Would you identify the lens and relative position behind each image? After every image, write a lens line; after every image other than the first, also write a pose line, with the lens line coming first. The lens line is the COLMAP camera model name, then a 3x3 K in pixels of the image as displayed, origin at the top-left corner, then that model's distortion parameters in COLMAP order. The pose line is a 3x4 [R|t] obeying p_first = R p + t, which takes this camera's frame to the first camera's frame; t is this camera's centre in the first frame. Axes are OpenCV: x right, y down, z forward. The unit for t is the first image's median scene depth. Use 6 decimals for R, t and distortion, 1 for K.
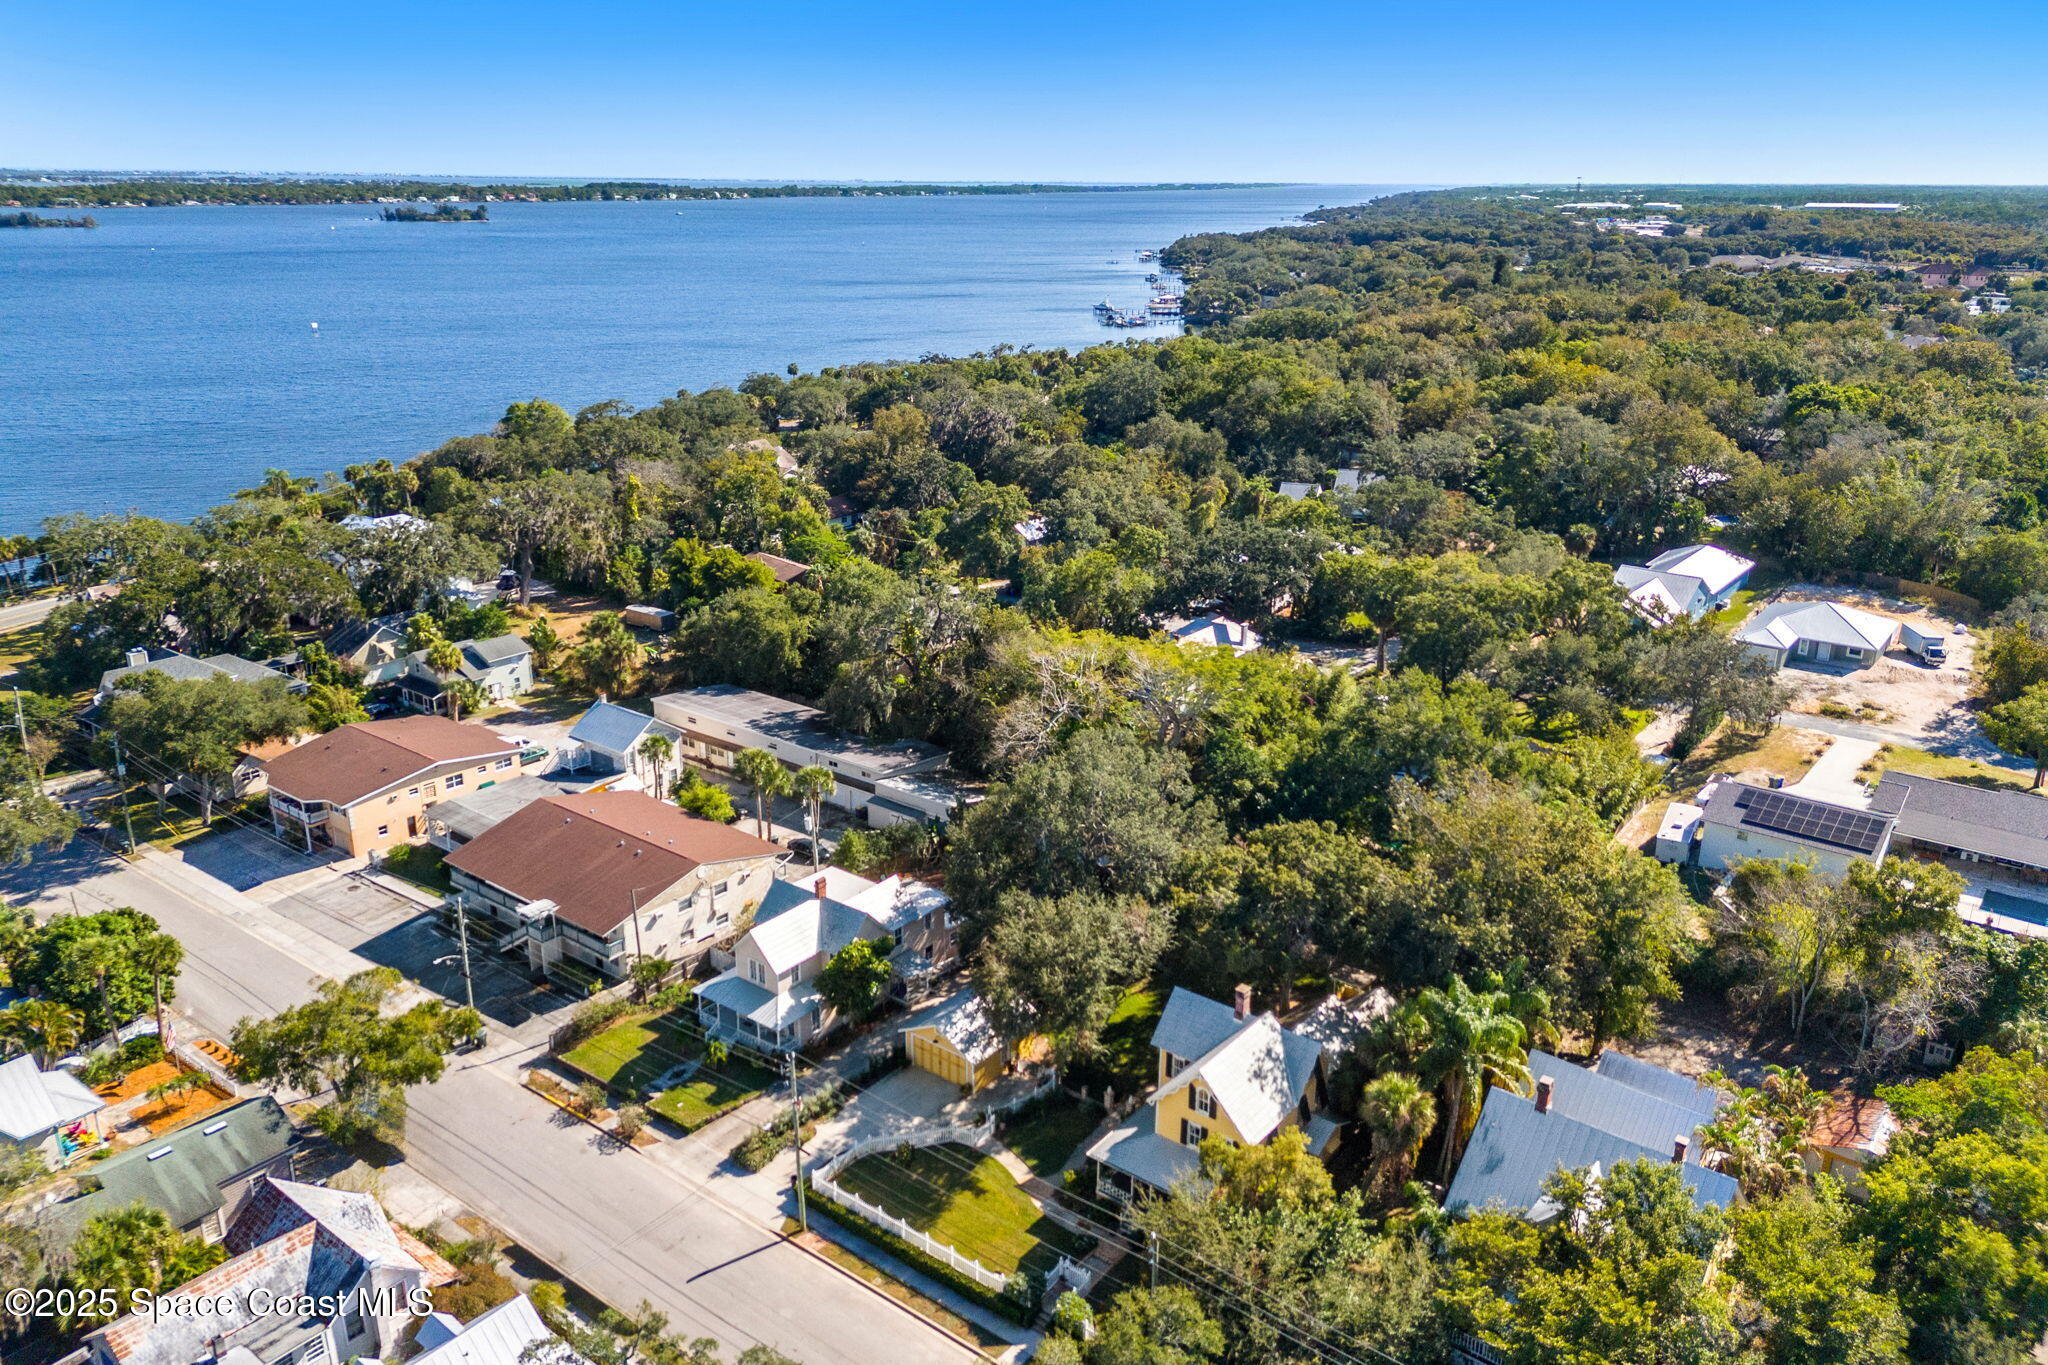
lens RADIAL K [[1521.4, 0, 1043.4], [0, 1521.4, 685.4], [0, 0, 1]] dist [0.084658, -0.086187]
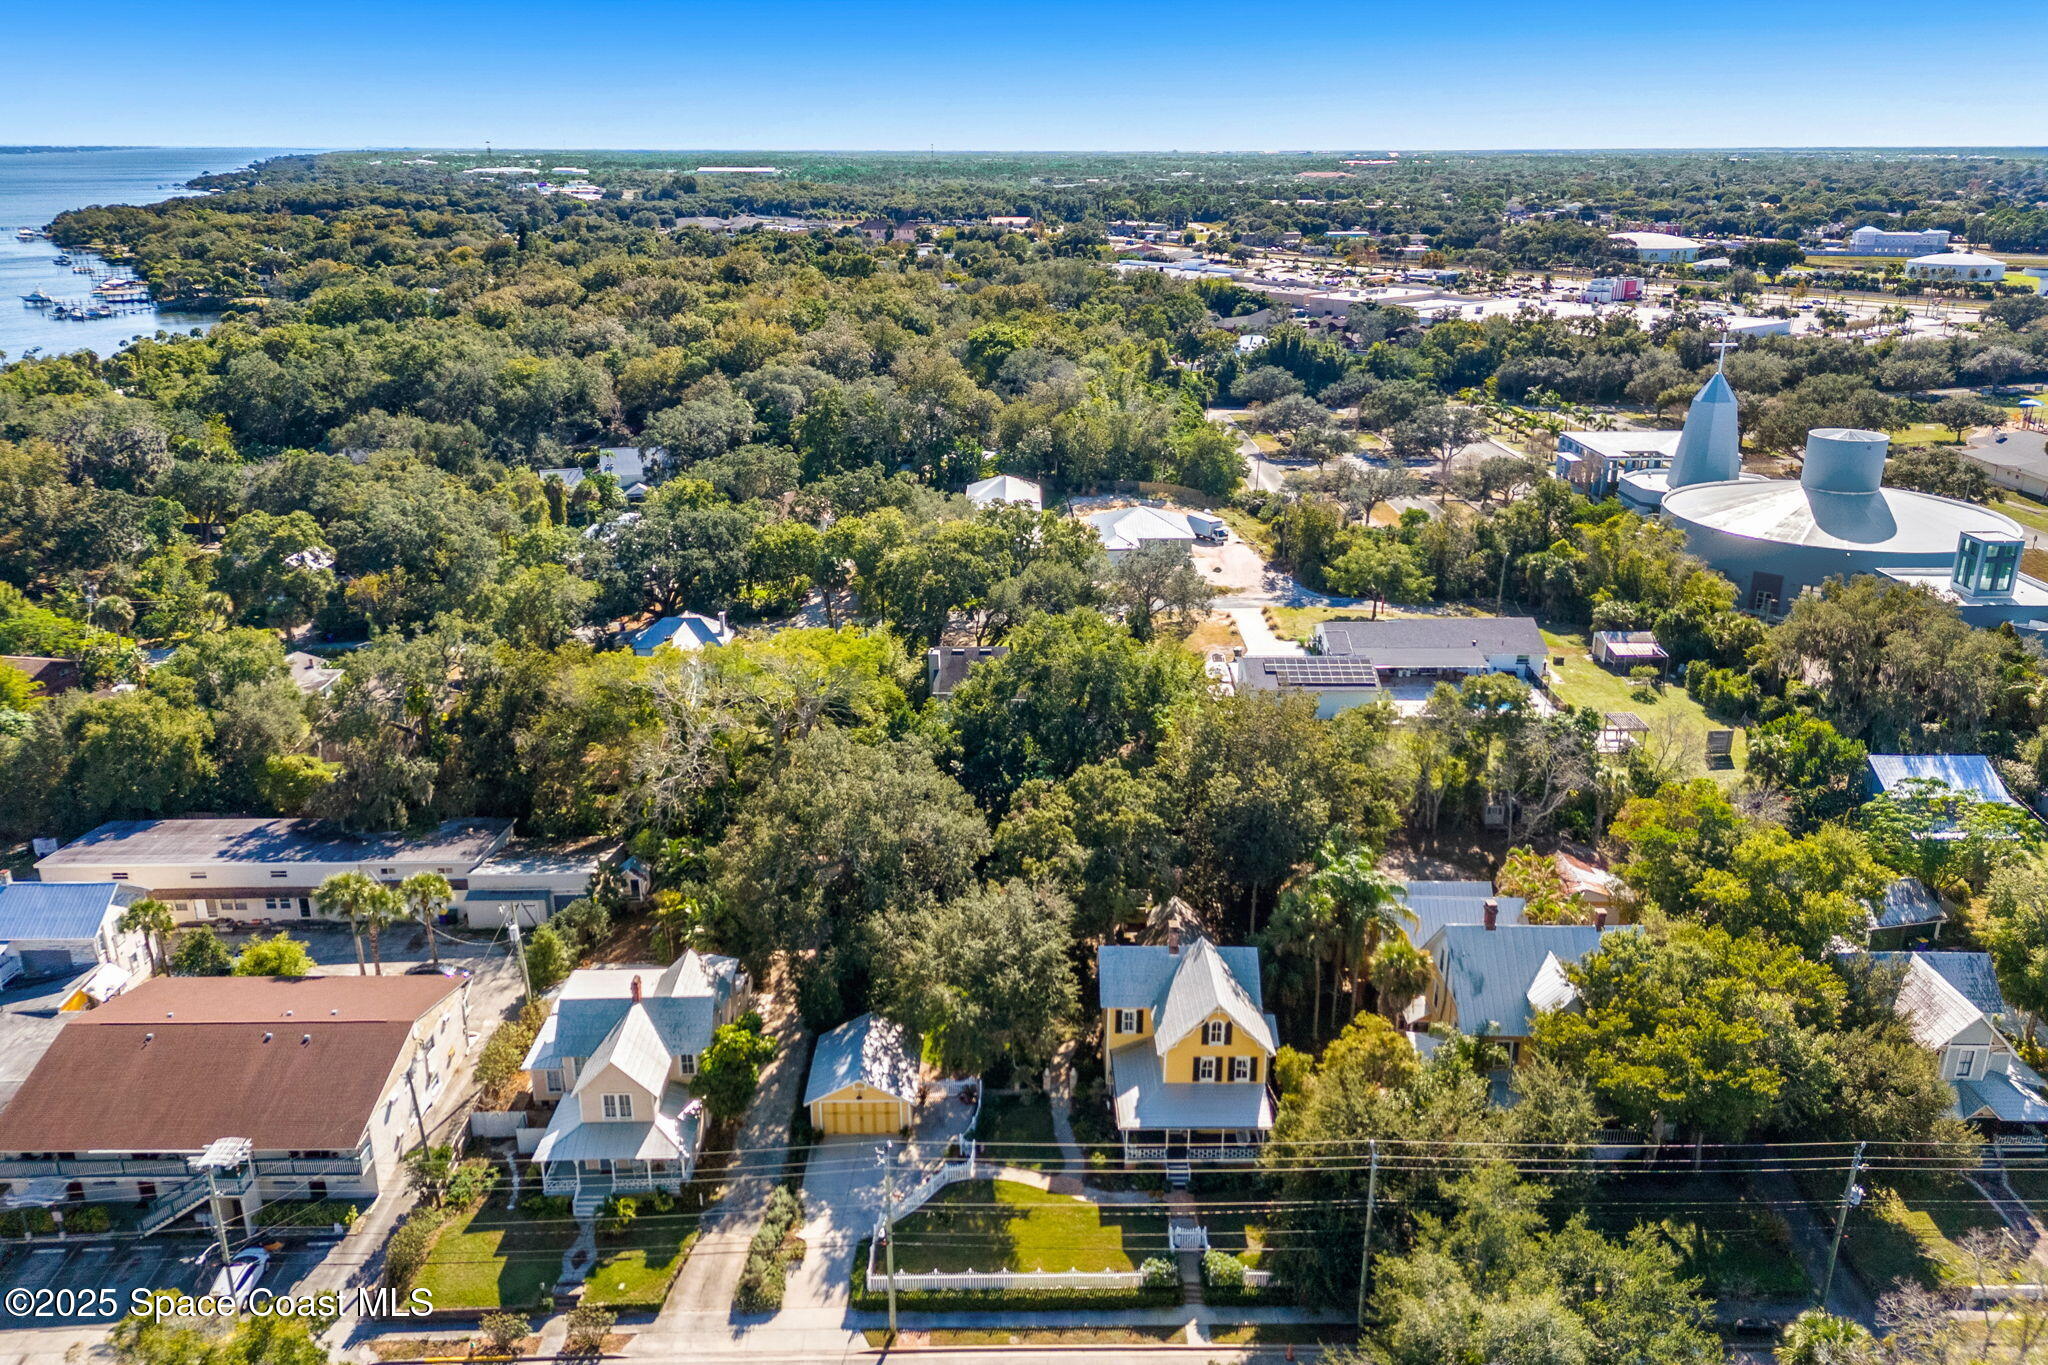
lens RADIAL K [[1521.4, 0, 1043.4], [0, 1521.4, 685.4], [0, 0, 1]] dist [0.084658, -0.086187]
pose [[0.779054, -0.217222, 0.588124, -0.333614], [0.205113, 0.974745, 0.088318, -0.046257], [-0.592455, 0.051827, 0.803934, 0.132284]]
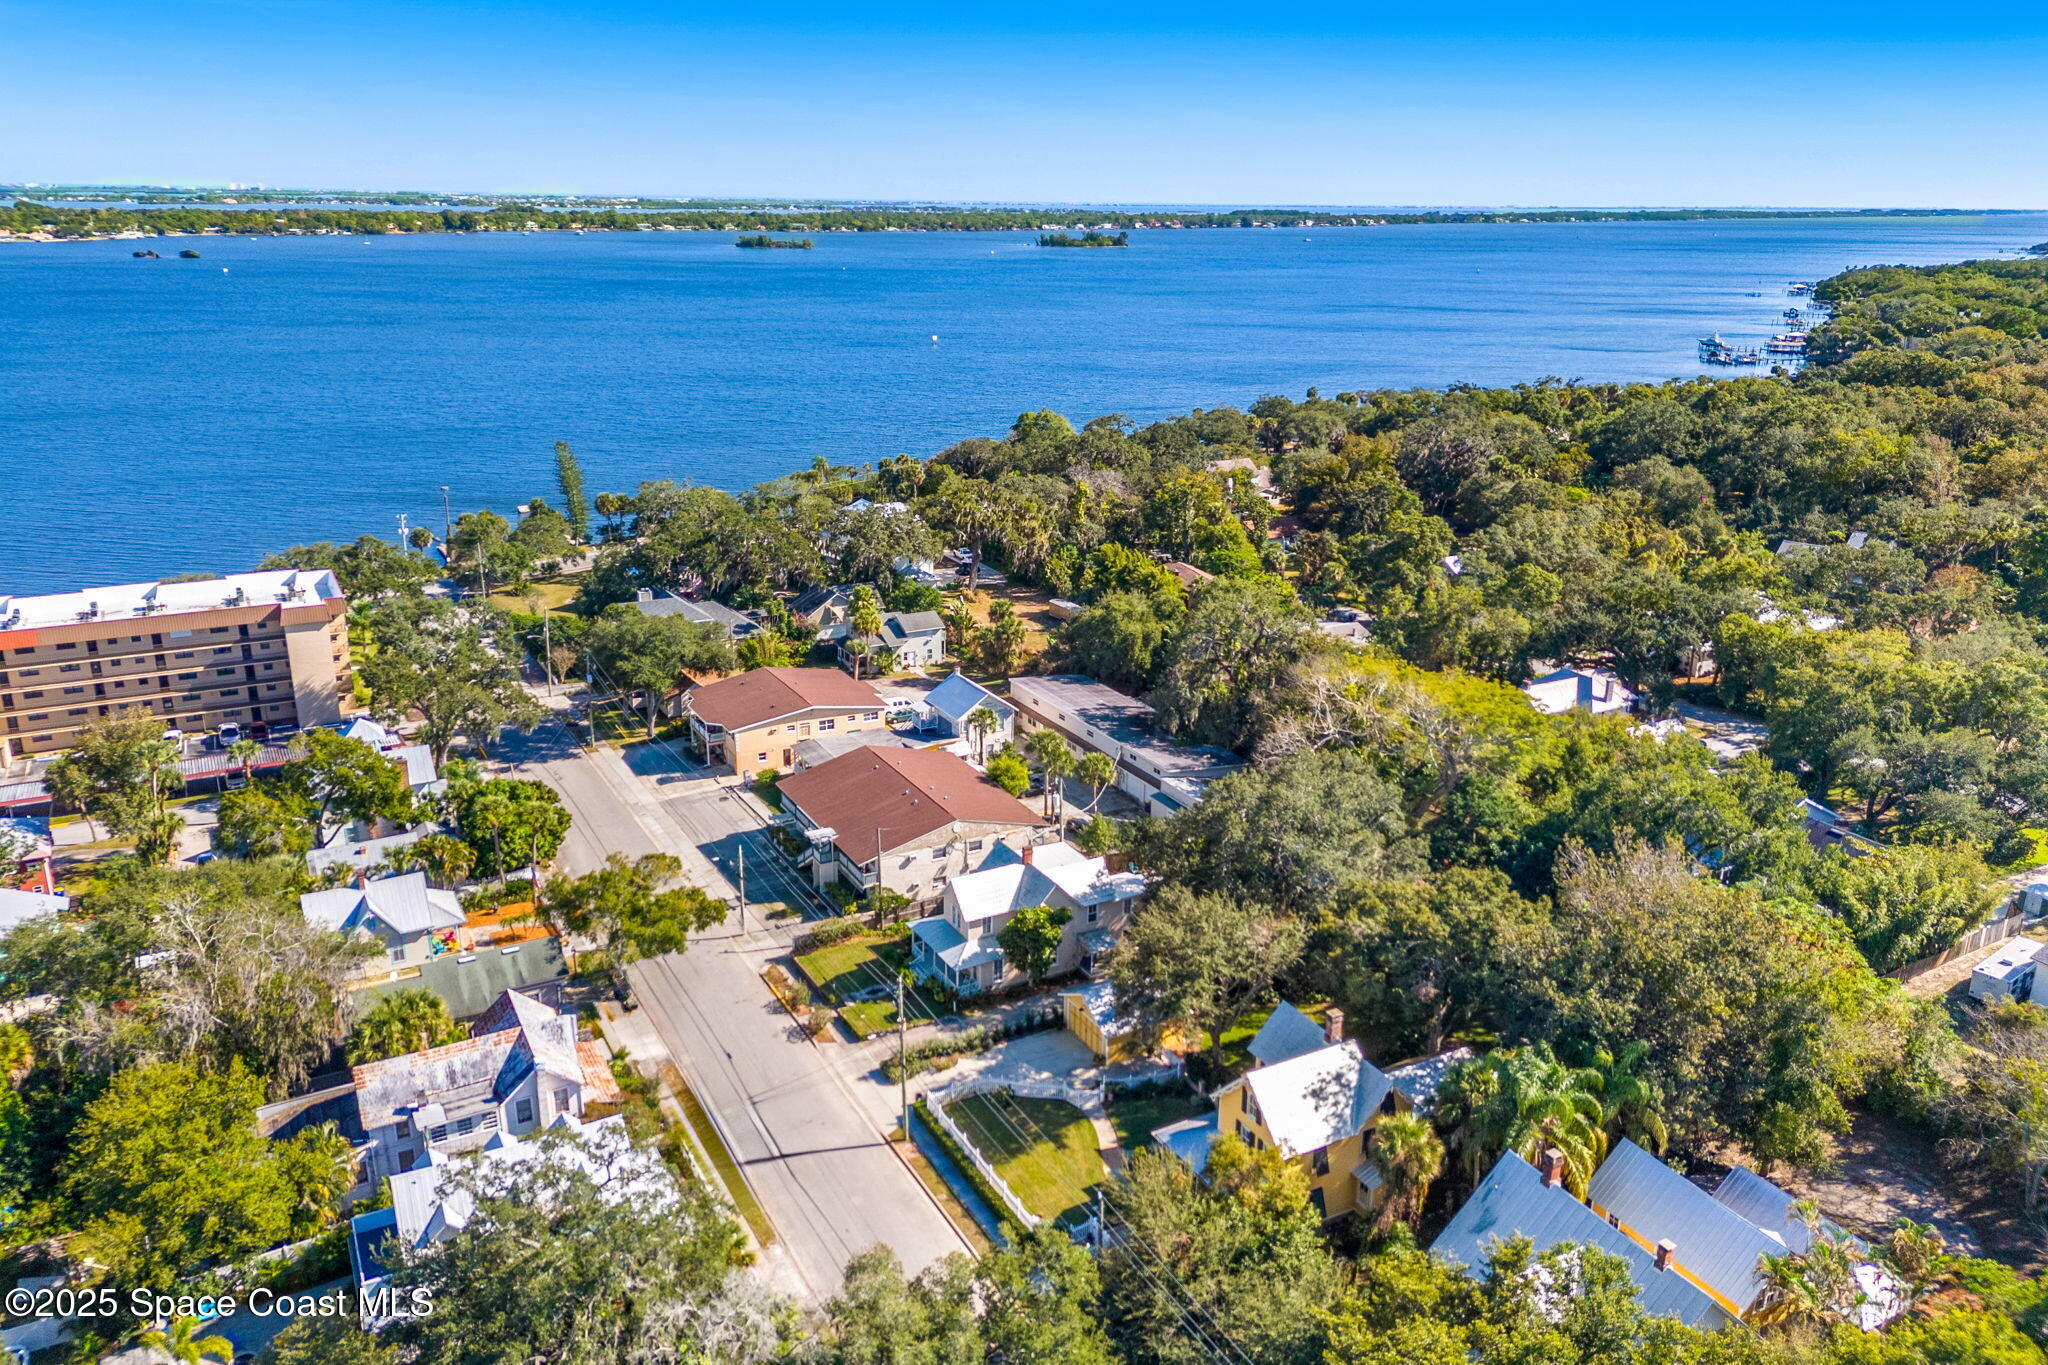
lens RADIAL K [[1523.3, 0, 1031.2], [0, 1523.3, 676.6], [0, 0, 1]] dist [0.129706, -0.180082]
pose [[0.916704, 0.122609, -0.380290, 0.197459], [-0.130996, 0.991375, 0.003856, 0.001014], [0.377483, 0.046281, 0.924859, -0.015127]]
